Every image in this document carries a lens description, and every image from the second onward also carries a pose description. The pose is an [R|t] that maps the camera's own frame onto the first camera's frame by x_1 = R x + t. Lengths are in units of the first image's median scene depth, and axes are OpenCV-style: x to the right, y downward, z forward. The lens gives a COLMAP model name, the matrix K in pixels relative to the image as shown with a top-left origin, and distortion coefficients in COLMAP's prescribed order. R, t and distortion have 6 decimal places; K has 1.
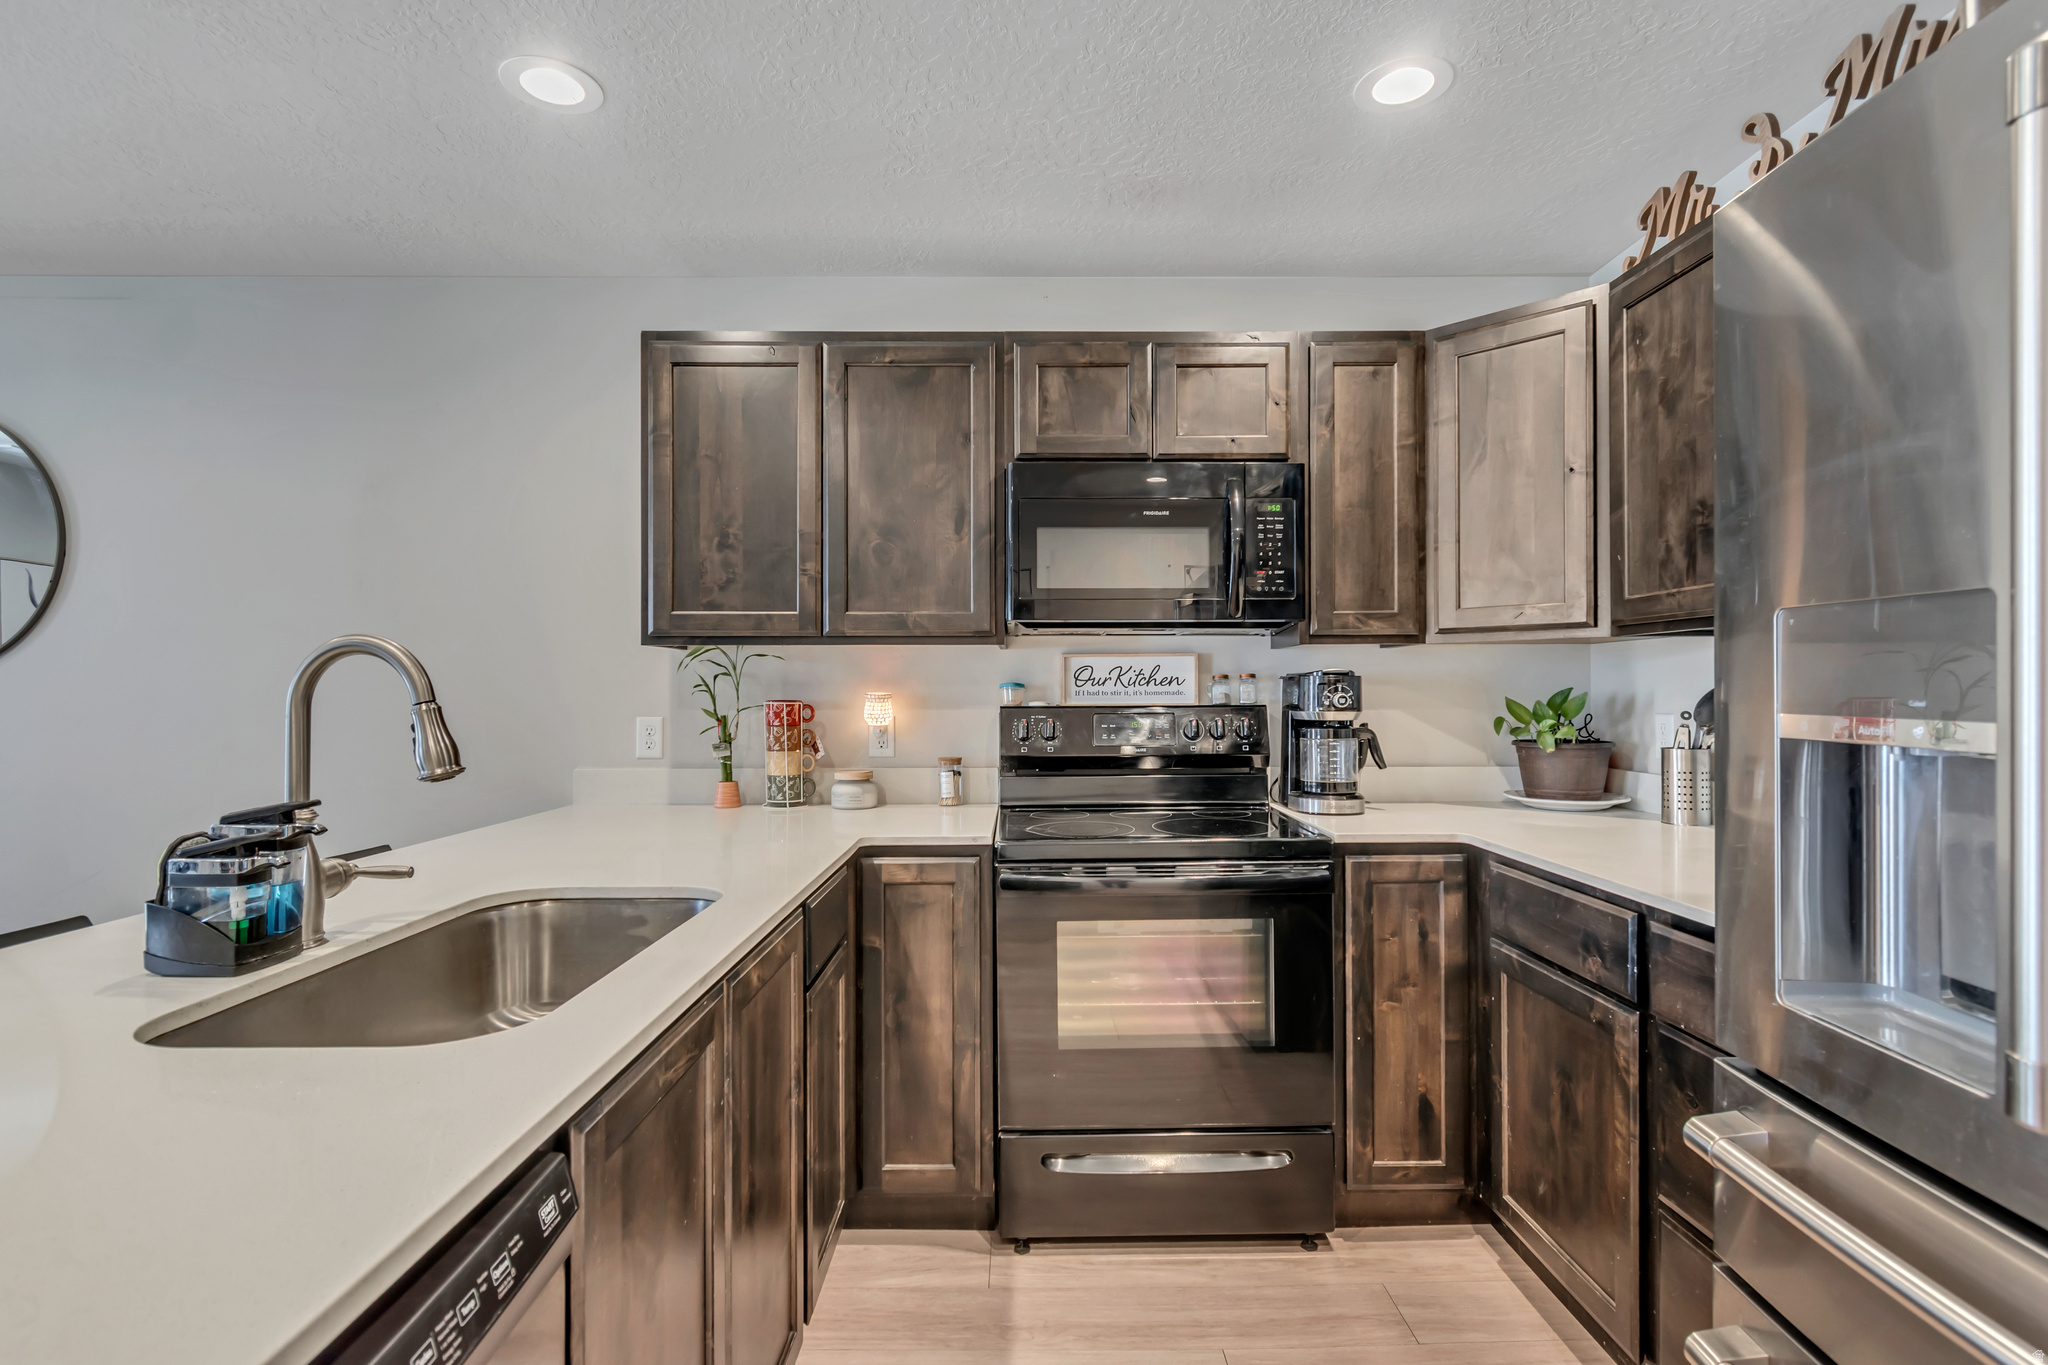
lens RADIAL K [[1006.2, 0, 1016.5], [0, 1006.2, 688.1], [0, 0, 1]] dist [0.001116, 0.000624]
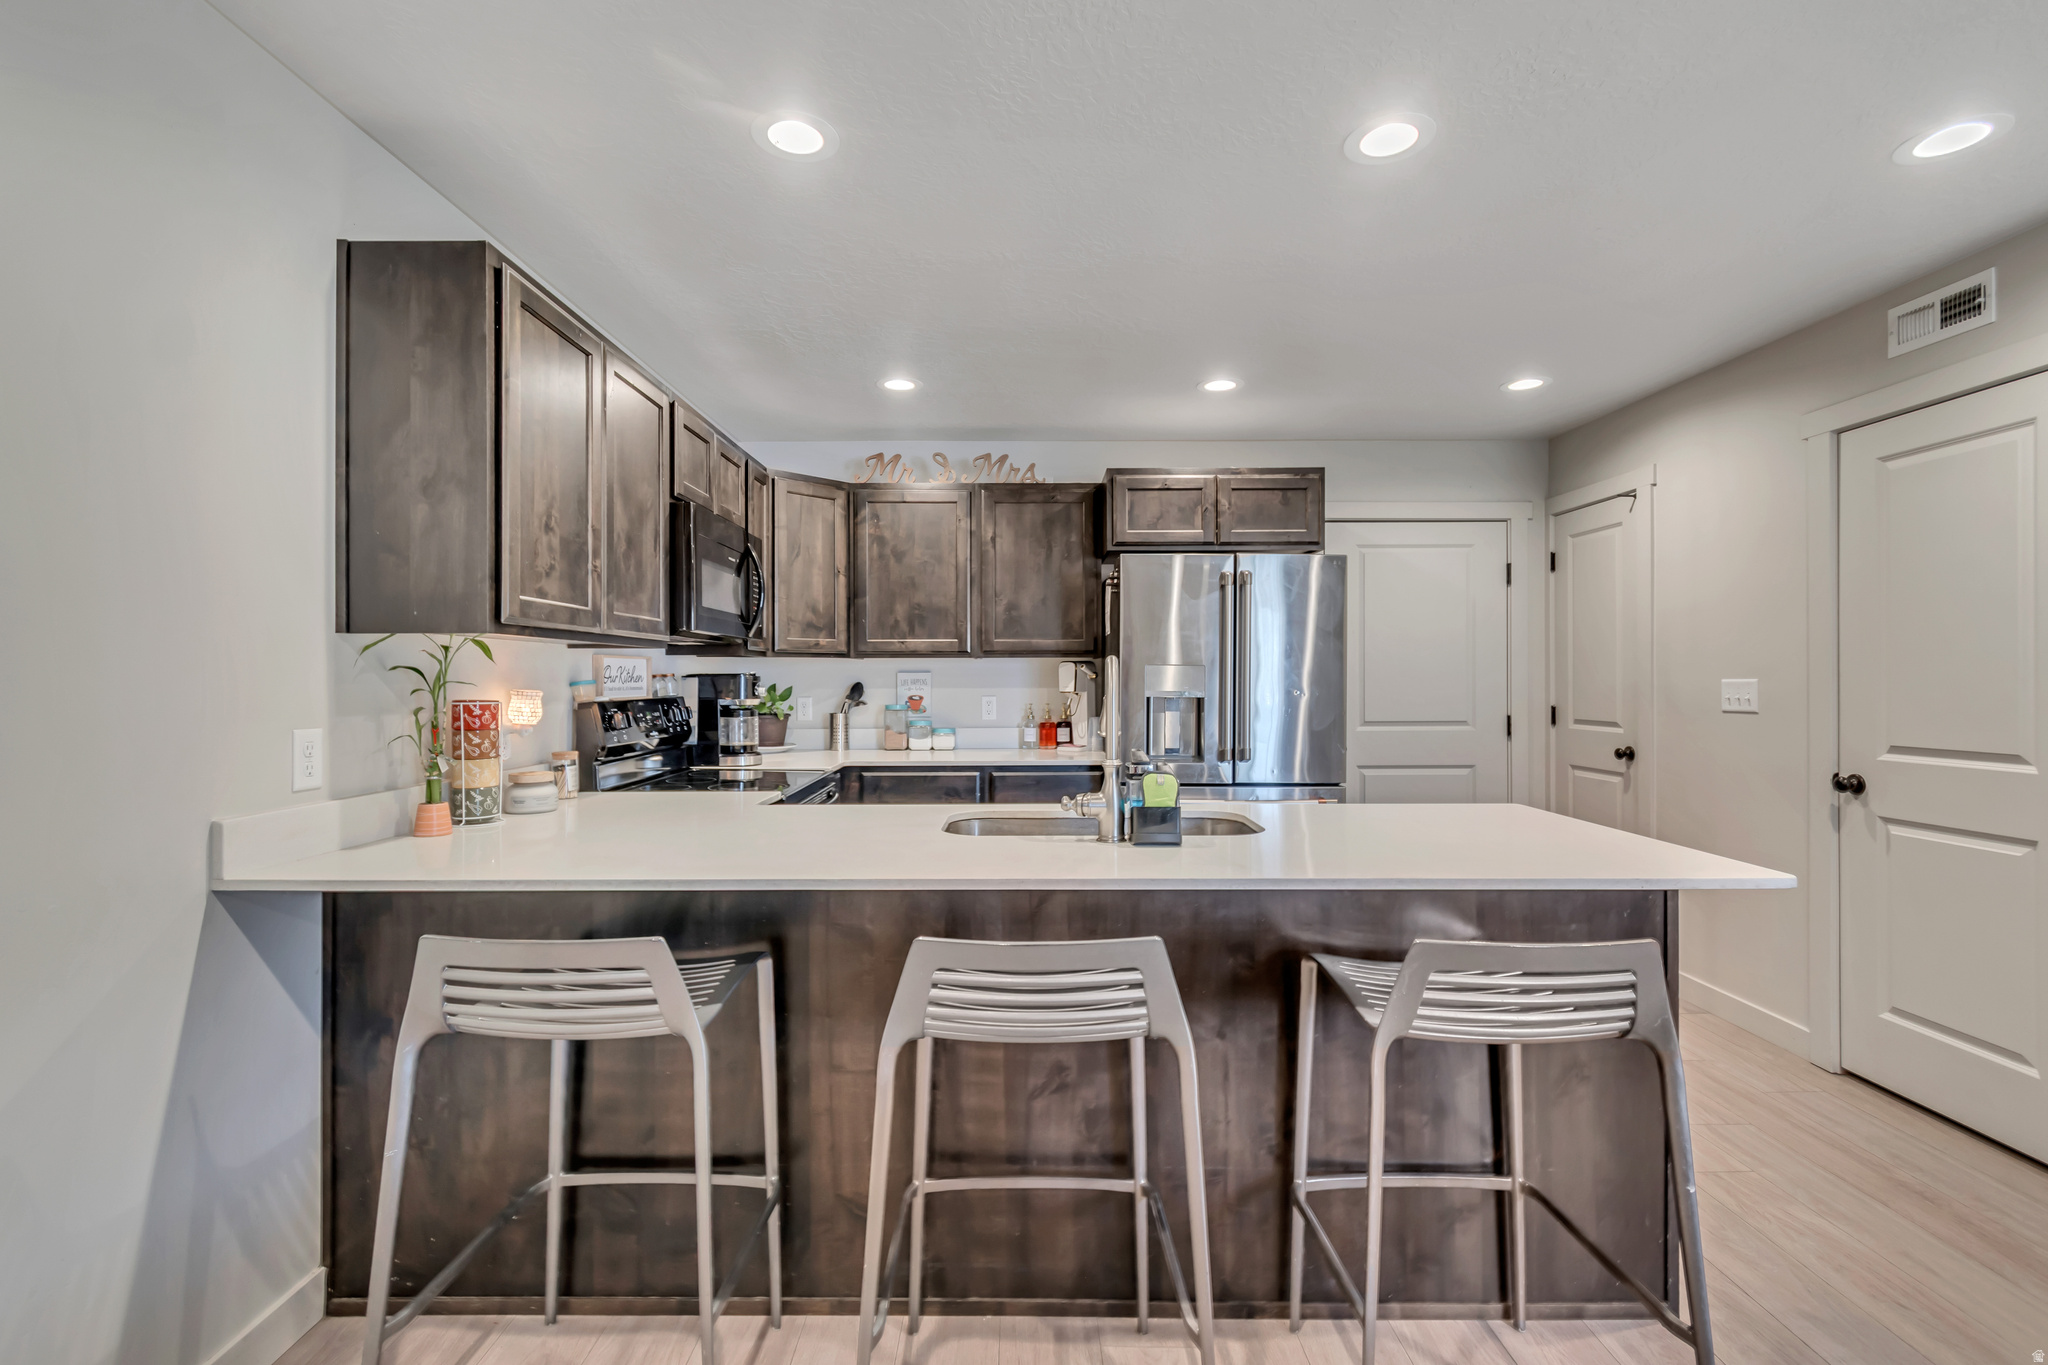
lens RADIAL K [[919.5, 0, 1018.9], [0, 919.5, 676.4], [0, 0, 1]] dist [0.000273, -0.000432]
pose [[0.004076, 0.005169, 0.999978, -1.109223], [0.000513, 0.999986, -0.005171, -0.004356], [-0.999992, 0.000535, 0.004073, 0.577519]]
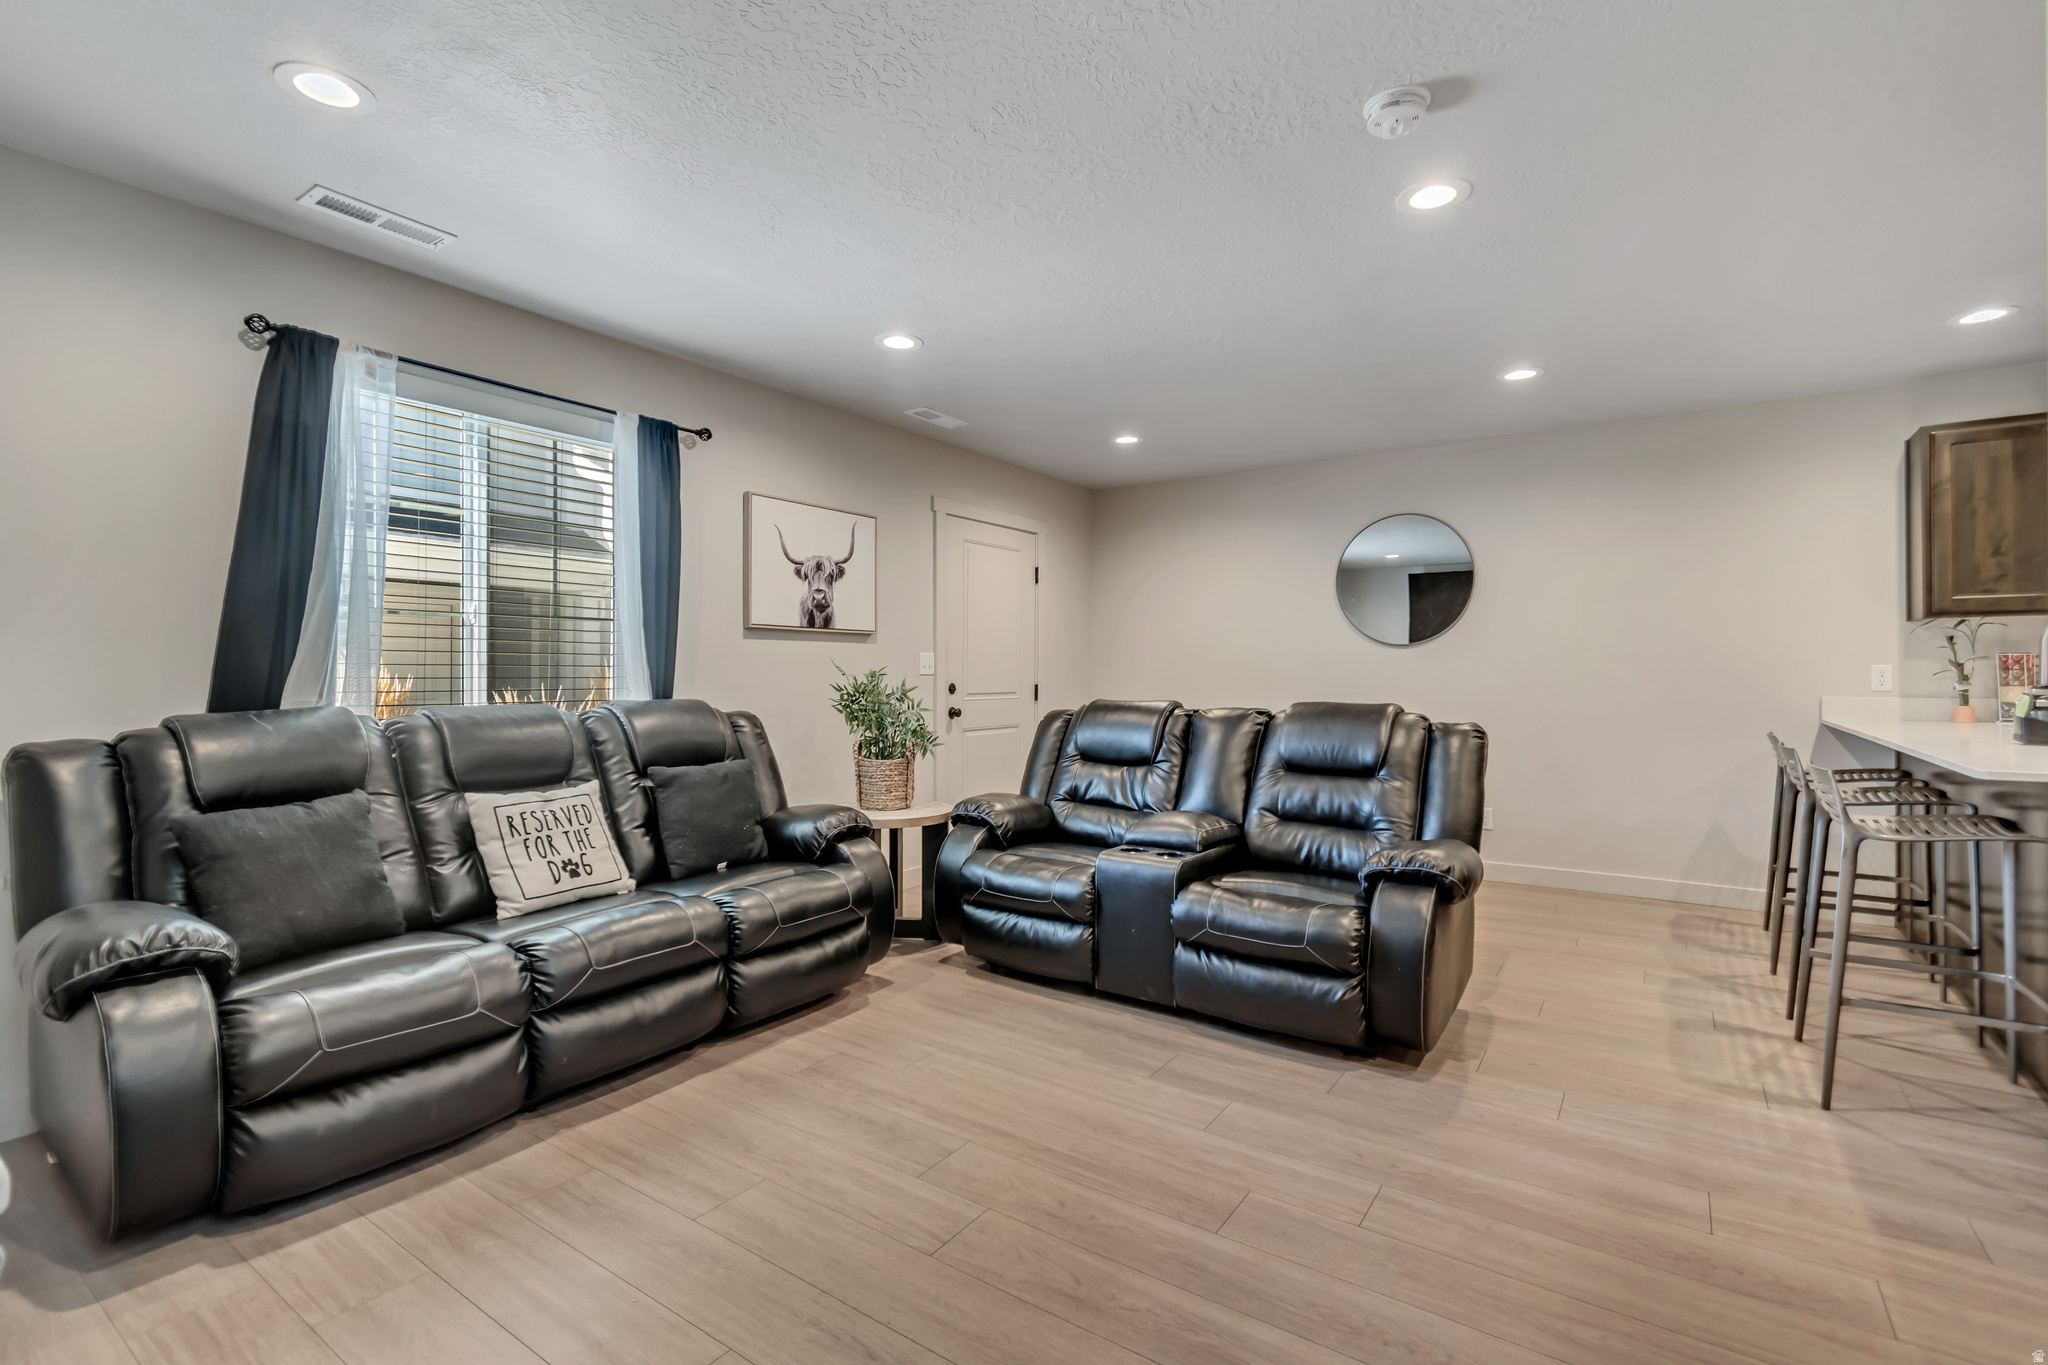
lens RADIAL K [[919.5, 0, 1022.1], [0, 919.5, 669.5], [0, 0, 1]] dist [0.000273, -0.000432]
pose [[0.812934, -0.004547, -0.582338, -0.695827], [0.002735, 0.999988, -0.003990, 0.042604], [0.582349, 0.001651, 0.812937, -1.065816]]
